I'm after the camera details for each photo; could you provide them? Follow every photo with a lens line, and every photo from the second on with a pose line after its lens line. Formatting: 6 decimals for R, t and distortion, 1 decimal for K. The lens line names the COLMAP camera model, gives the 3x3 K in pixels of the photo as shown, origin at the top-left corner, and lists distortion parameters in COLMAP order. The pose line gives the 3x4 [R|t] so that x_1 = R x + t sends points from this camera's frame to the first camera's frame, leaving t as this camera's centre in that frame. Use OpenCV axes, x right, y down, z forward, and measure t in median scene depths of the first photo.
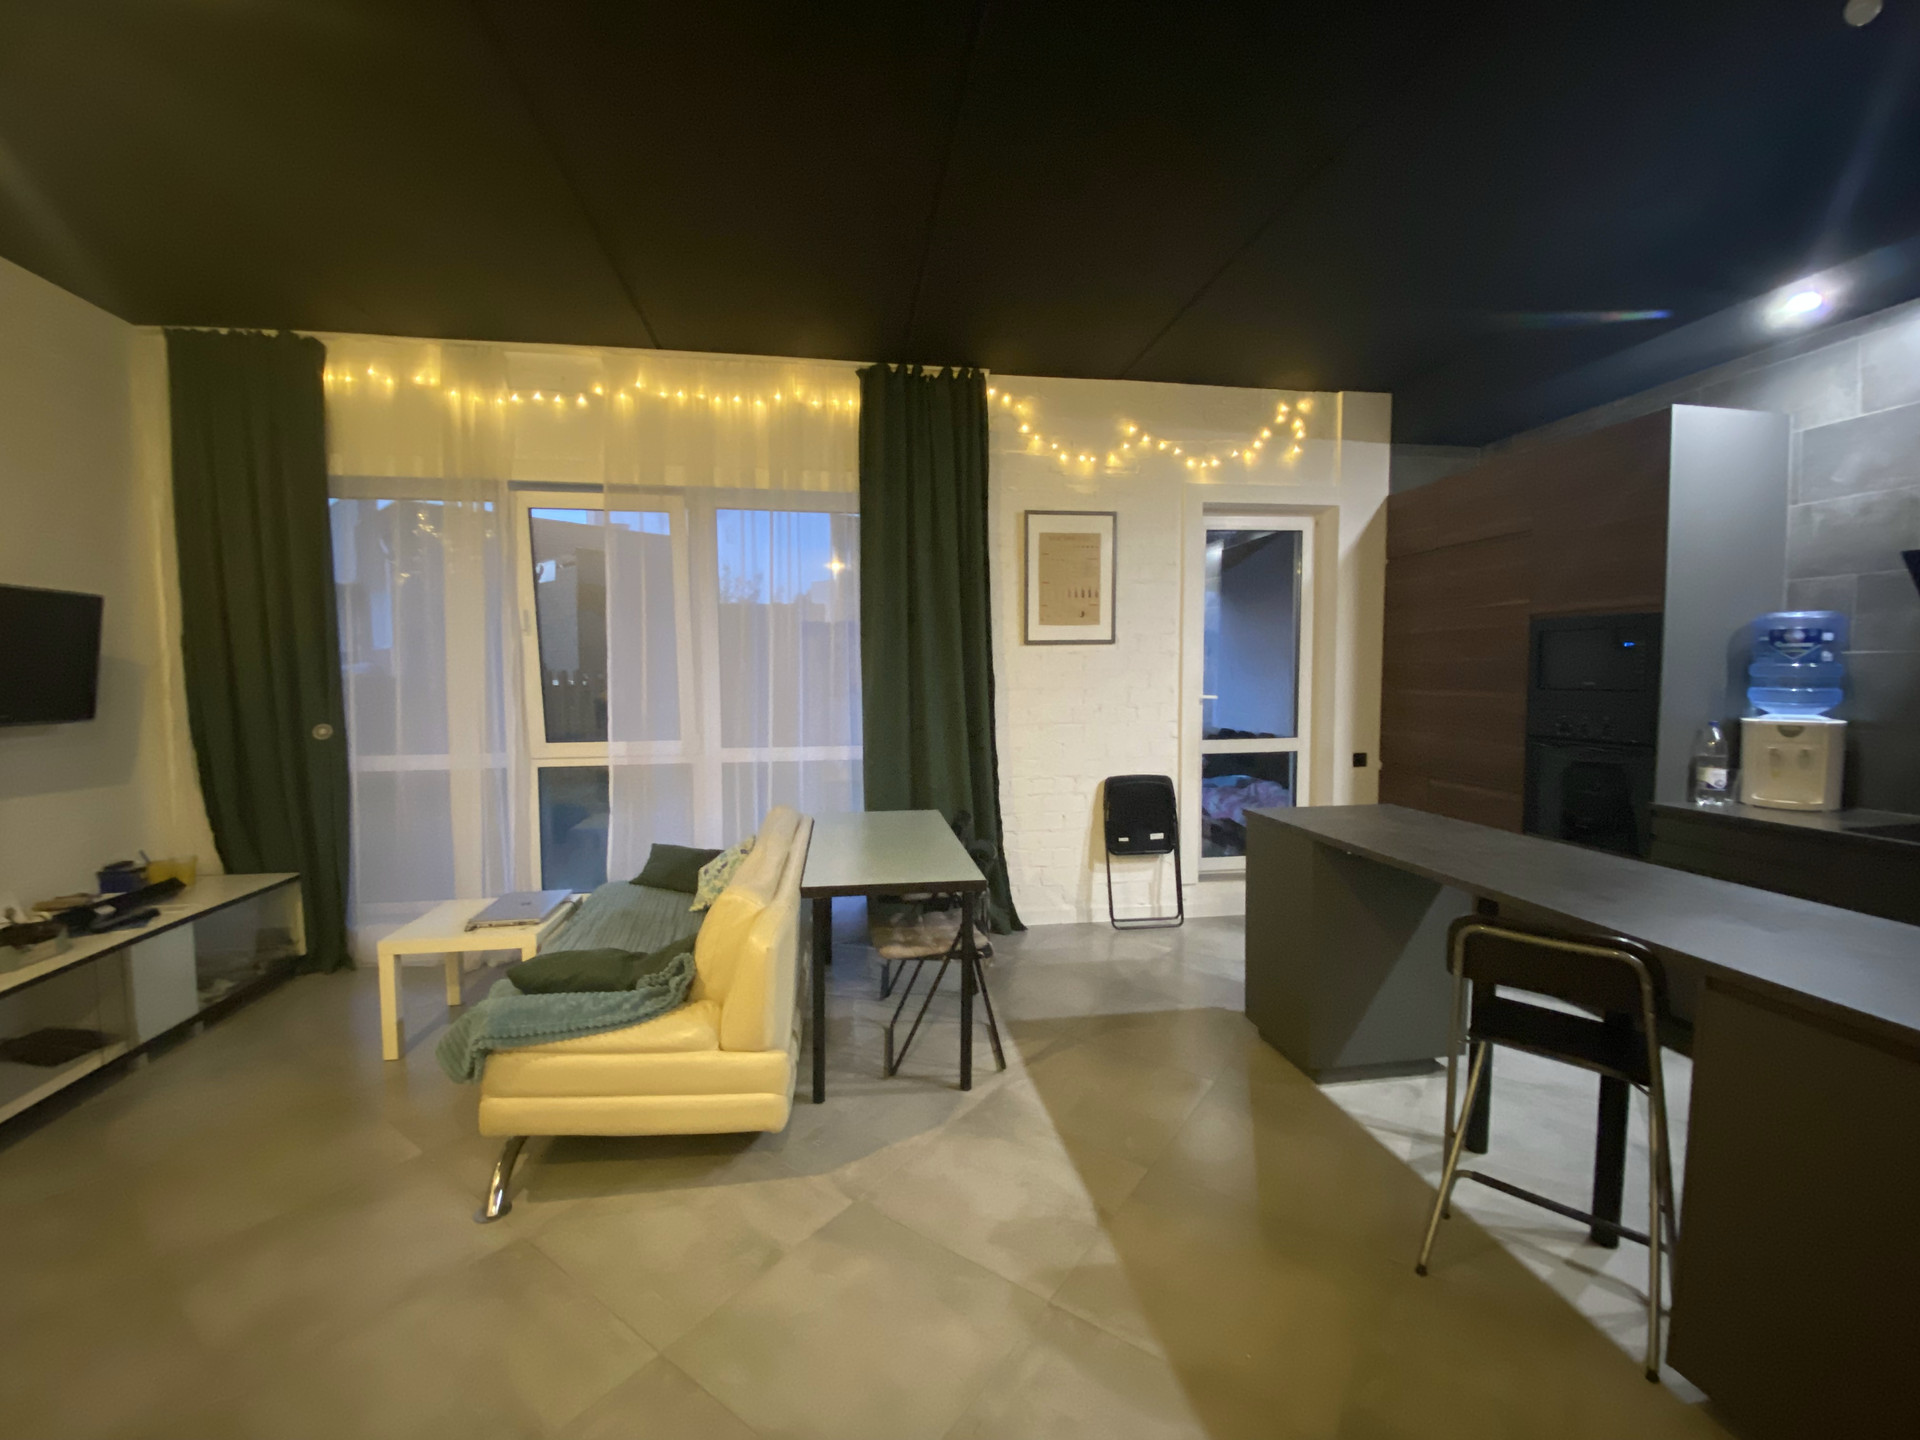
lens RADIAL K [[782.8, 0, 946.7], [0, 782.8, 725.6], [0, 0, 1]] dist [0.023604, -0.022523]
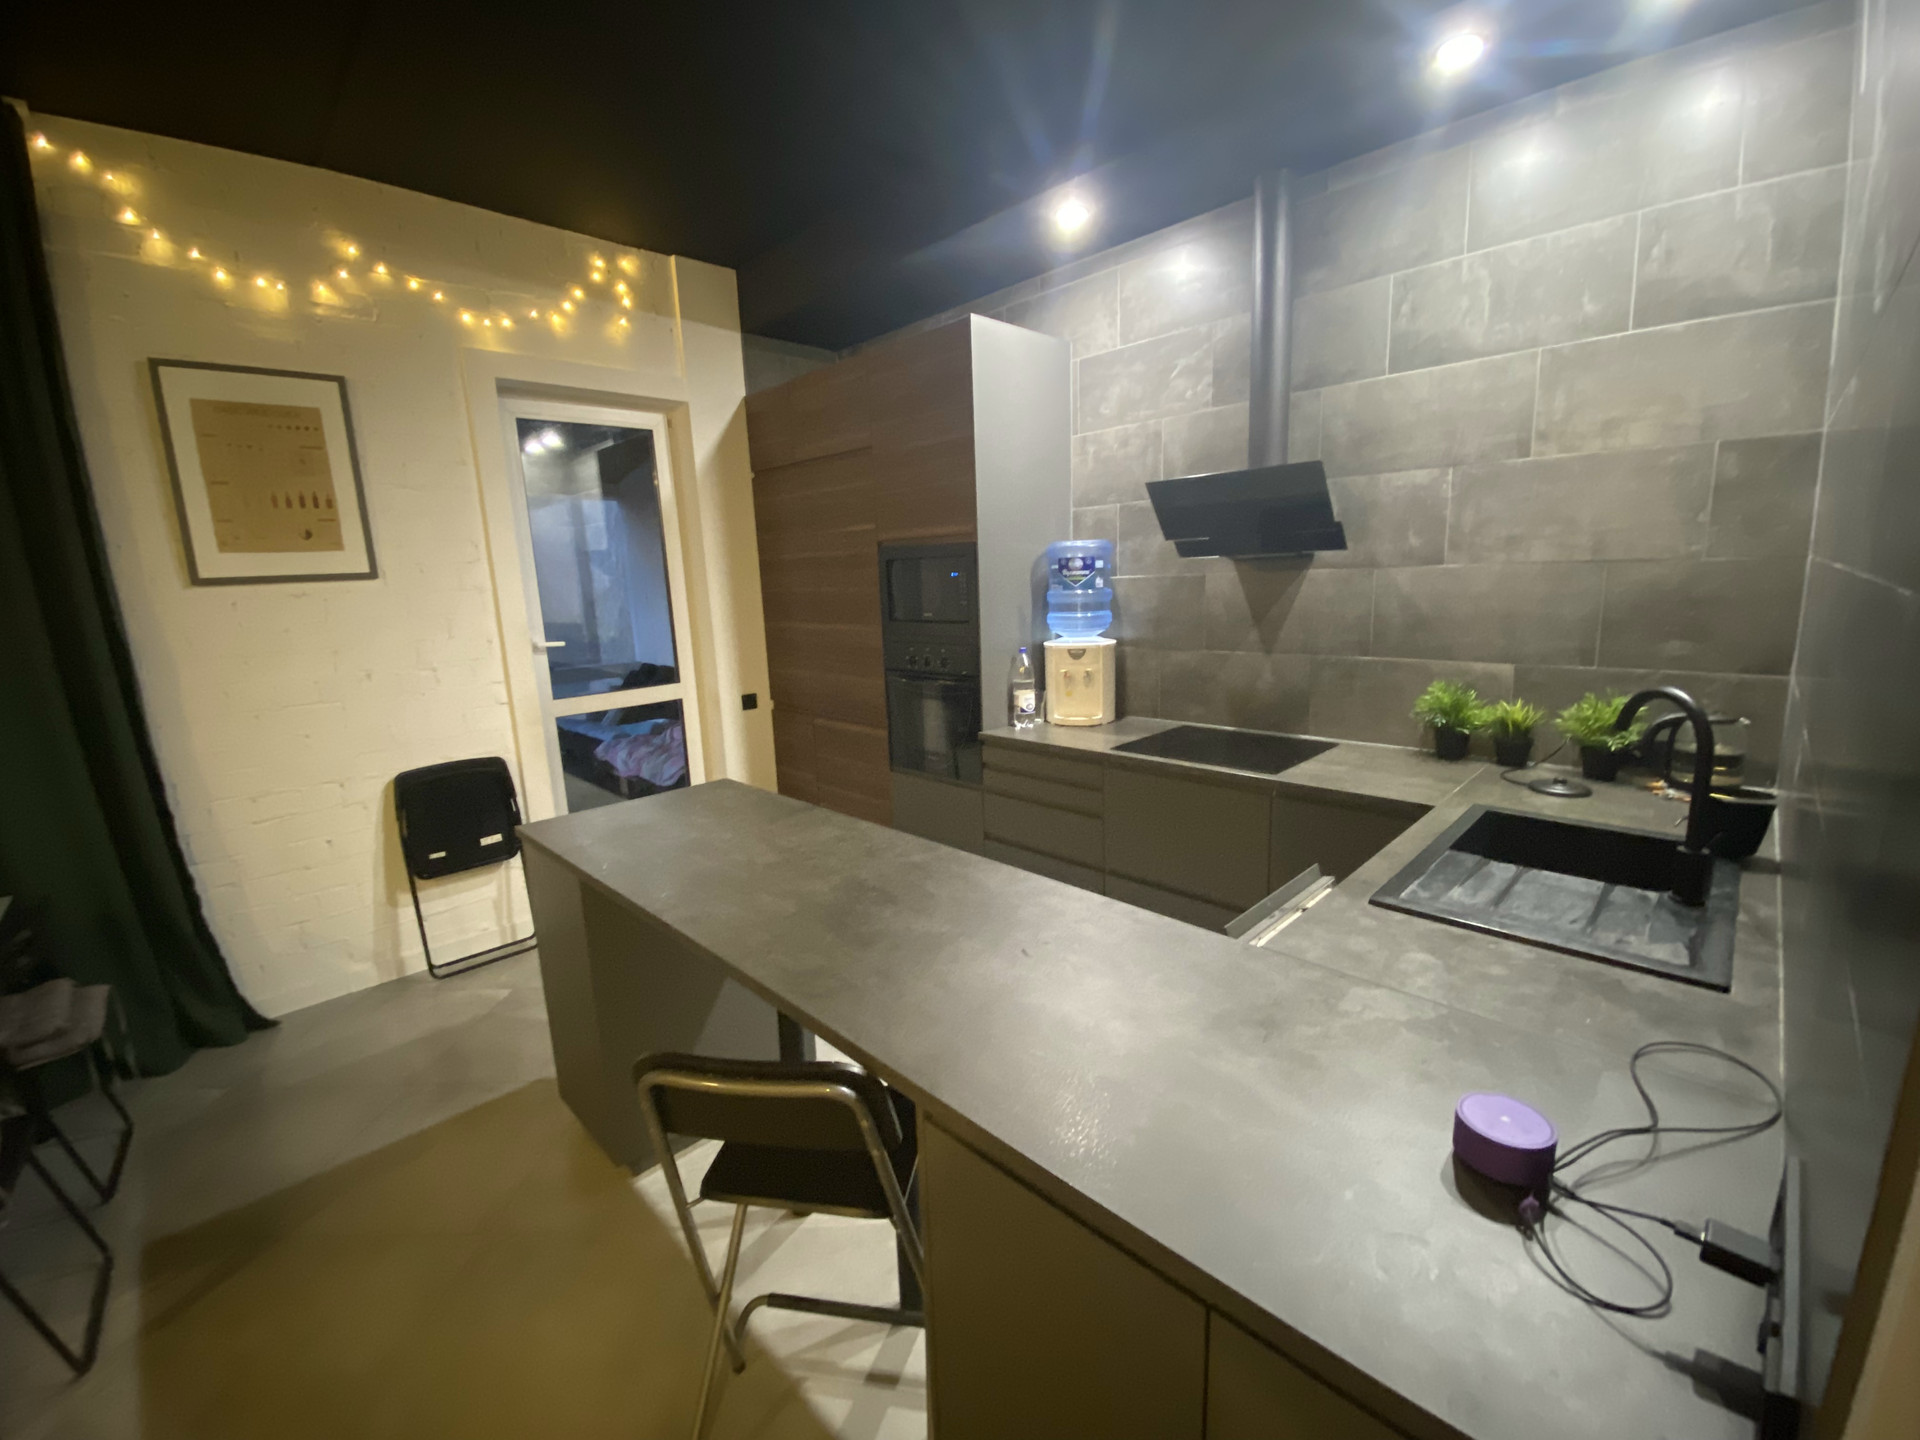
lens RADIAL K [[782.8, 0, 946.7], [0, 782.8, 725.6], [0, 0, 1]] dist [0.023604, -0.022523]
pose [[0.815387, -0.132565, 0.563534, 0.221212], [0.069444, 0.988798, 0.132124, -0.035527], [-0.574736, -0.068599, 0.815458, 0.152691]]
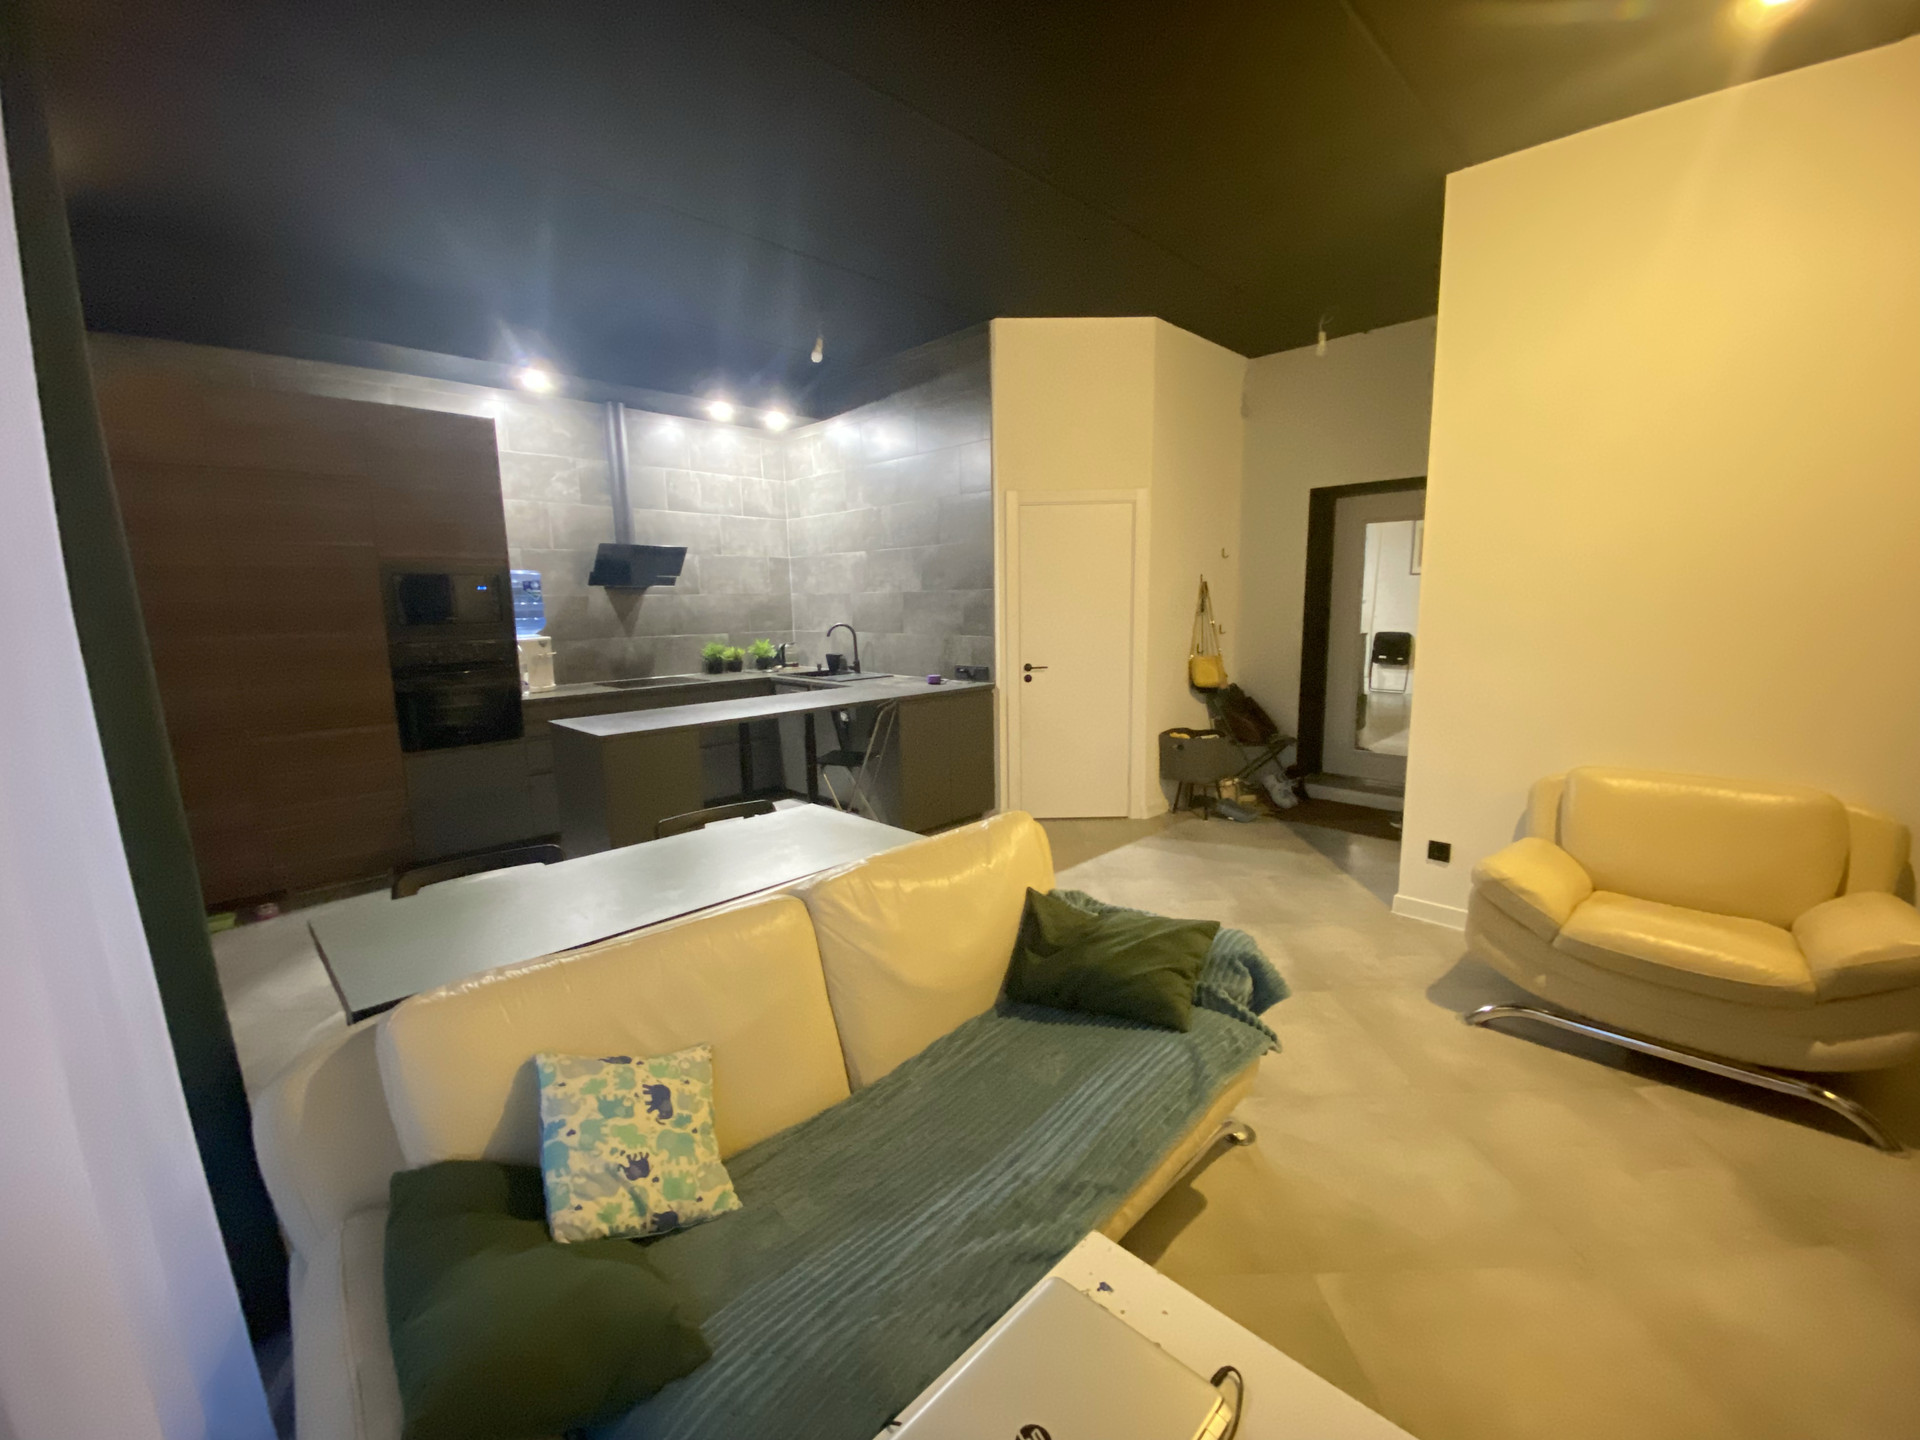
lens RADIAL K [[782.8, 0, 946.7], [0, 782.8, 725.6], [0, 0, 1]] dist [0.023604, -0.022523]
pose [[-0.584037, -0.114792, 0.803569, -0.548383], [0.071634, 0.978799, 0.191888, -0.058195], [-0.808560, 0.169633, -0.563432, 0.899169]]
